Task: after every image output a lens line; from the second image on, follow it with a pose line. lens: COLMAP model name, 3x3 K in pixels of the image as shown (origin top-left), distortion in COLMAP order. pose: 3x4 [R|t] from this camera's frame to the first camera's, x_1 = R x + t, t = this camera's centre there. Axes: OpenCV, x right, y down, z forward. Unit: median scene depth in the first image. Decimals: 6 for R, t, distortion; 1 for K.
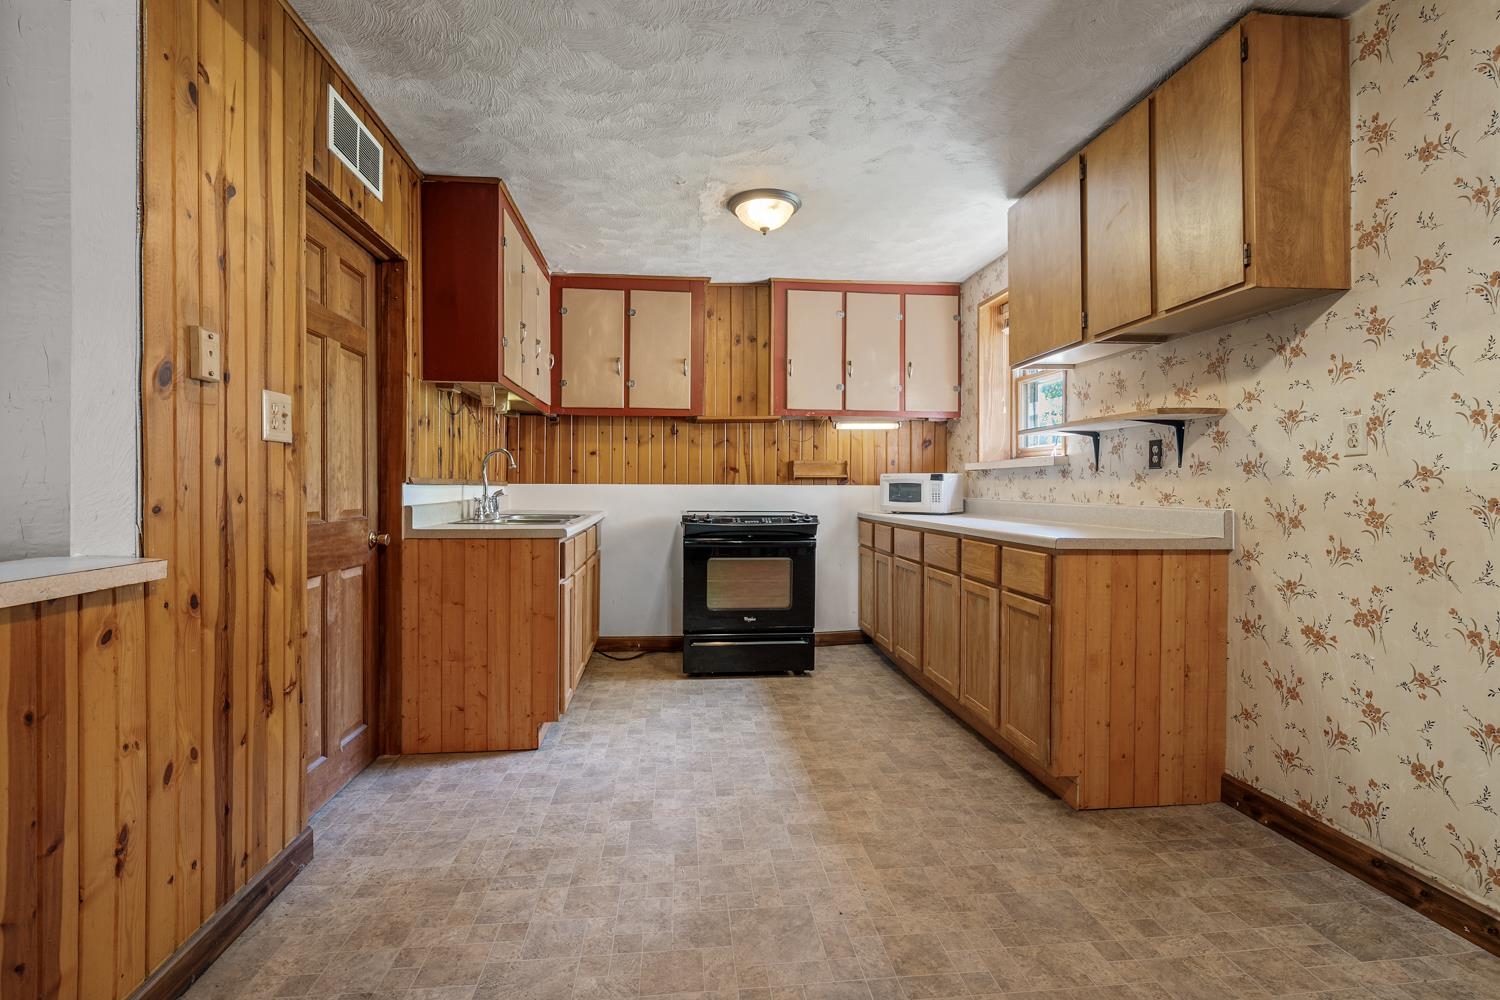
lens RADIAL K [[699.1, 0, 751.6], [0, 699.1, 488.7], [0, 0, 1]] dist [0.000608, -0.000381]
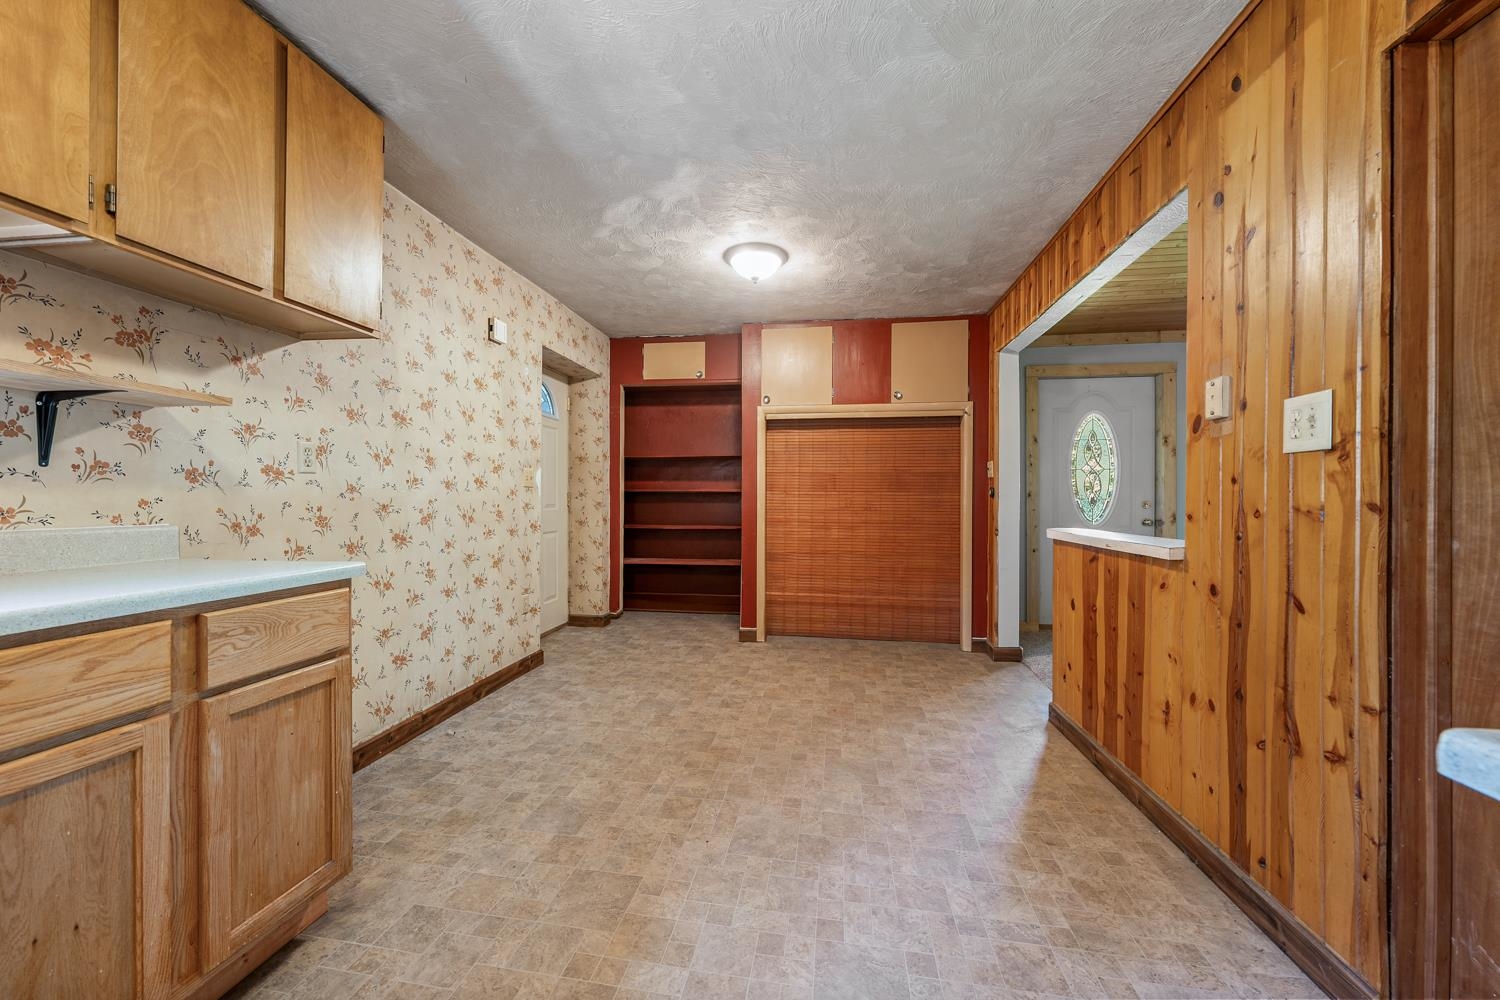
lens RADIAL K [[546.1, 0, 743.5], [0, 546.1, 498.8], [0, 0, 1]] dist [0.000413, -0.000668]
pose [[-0.962836, -0.005100, 0.270038, -0.141436], [-0.004236, 0.999984, 0.003782, -0.005759], [-0.270053, 0.002498, -0.962842, 1.394555]]
